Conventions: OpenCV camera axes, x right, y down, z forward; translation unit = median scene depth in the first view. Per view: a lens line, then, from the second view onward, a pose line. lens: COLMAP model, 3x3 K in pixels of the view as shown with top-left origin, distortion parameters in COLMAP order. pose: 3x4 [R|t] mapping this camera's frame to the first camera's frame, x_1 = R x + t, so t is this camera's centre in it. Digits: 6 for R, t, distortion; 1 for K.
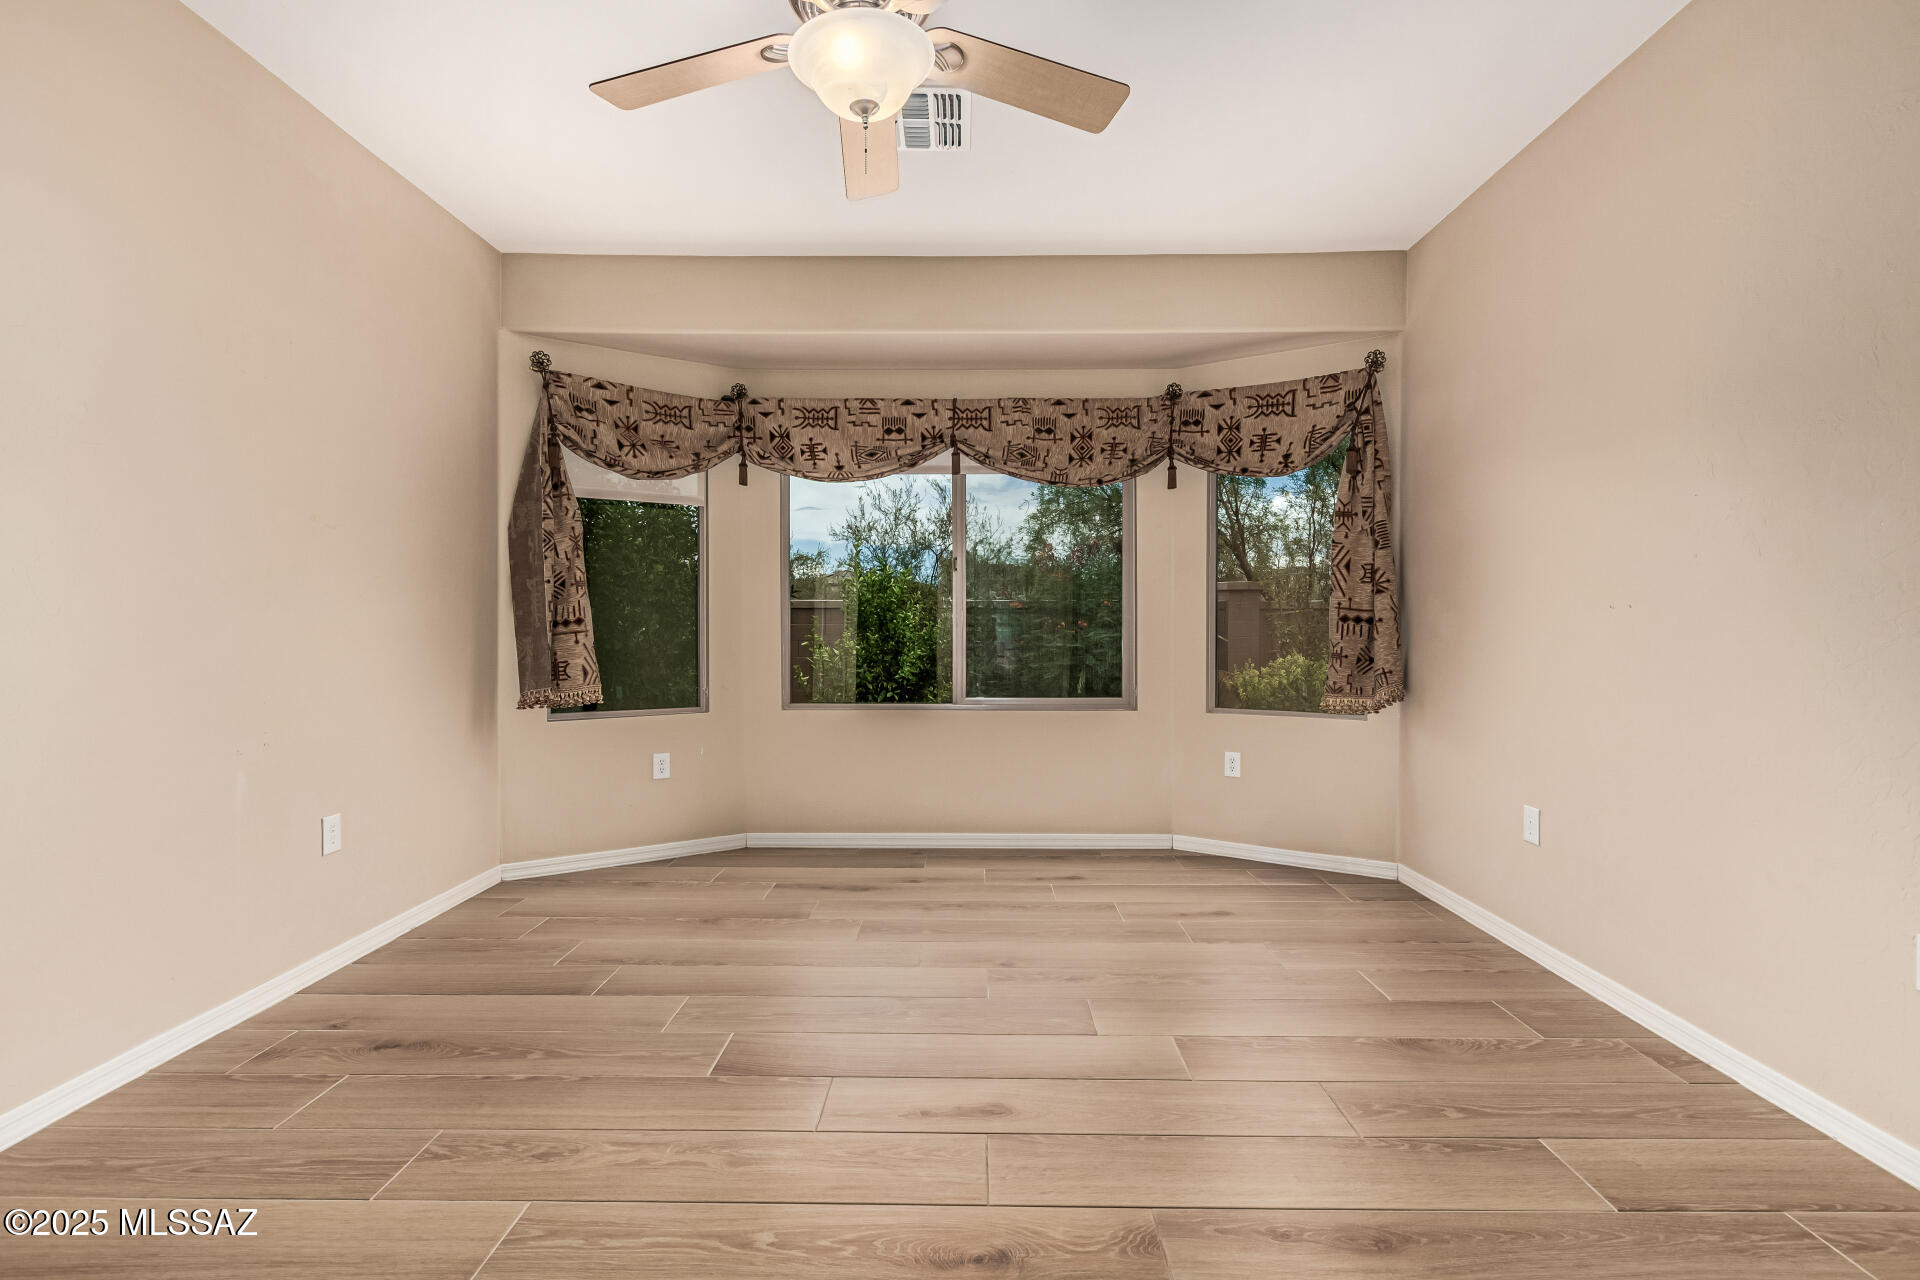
lens RADIAL K [[877.2, 0, 957.3], [0, 877.2, 634.2], [0, 0, 1]] dist [0.008713, -0.004460]
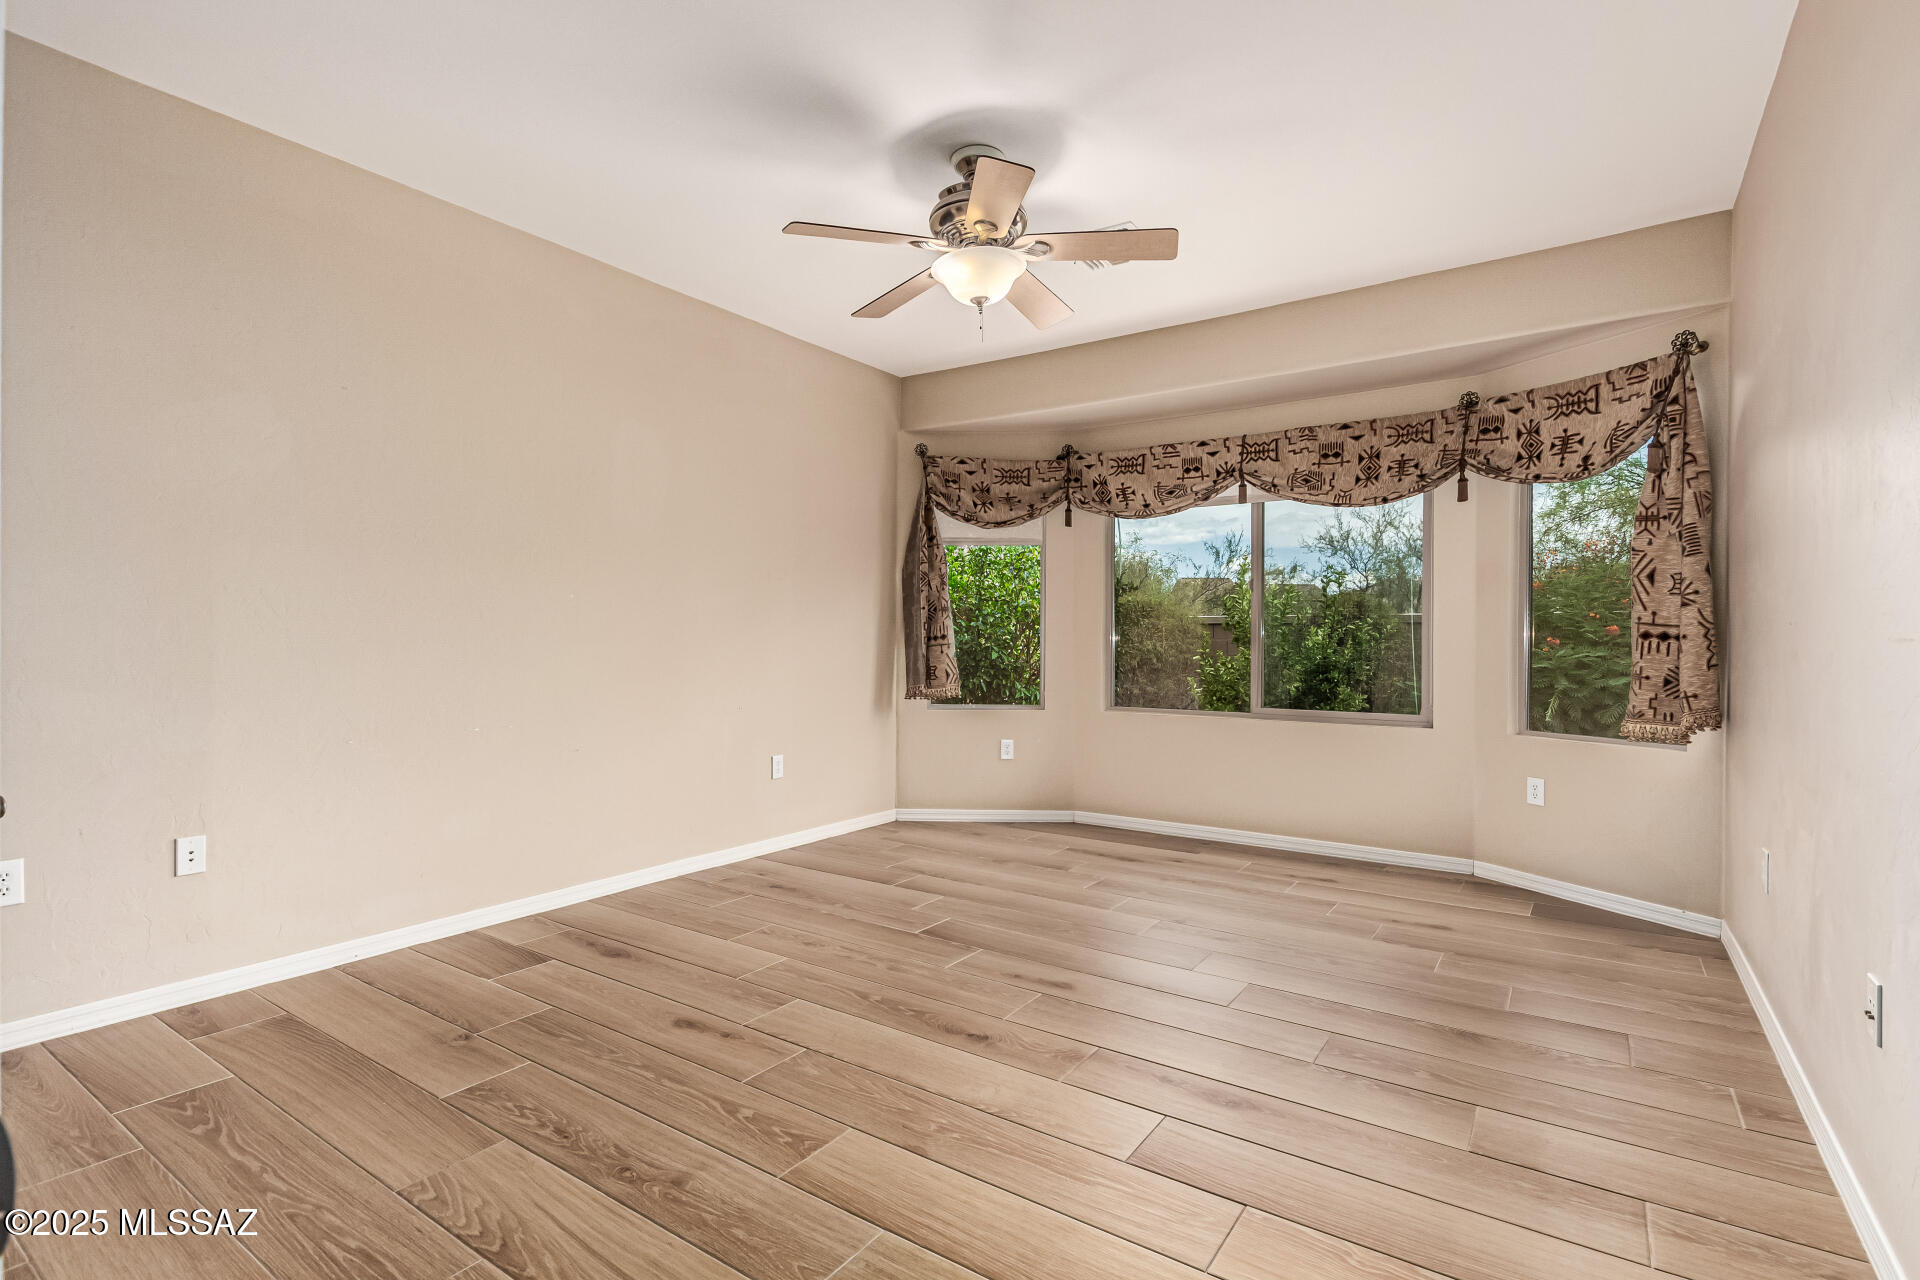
lens RADIAL K [[877.2, 0, 935.4], [0, 877.2, 643.4], [0, 0, 1]] dist [0.008713, -0.004460]
pose [[0.828206, 0.005657, -0.560396, 0.324302], [-0.009172, 0.999952, -0.003462, 0.000282], [0.560349, 0.008008, 0.828218, -0.139024]]
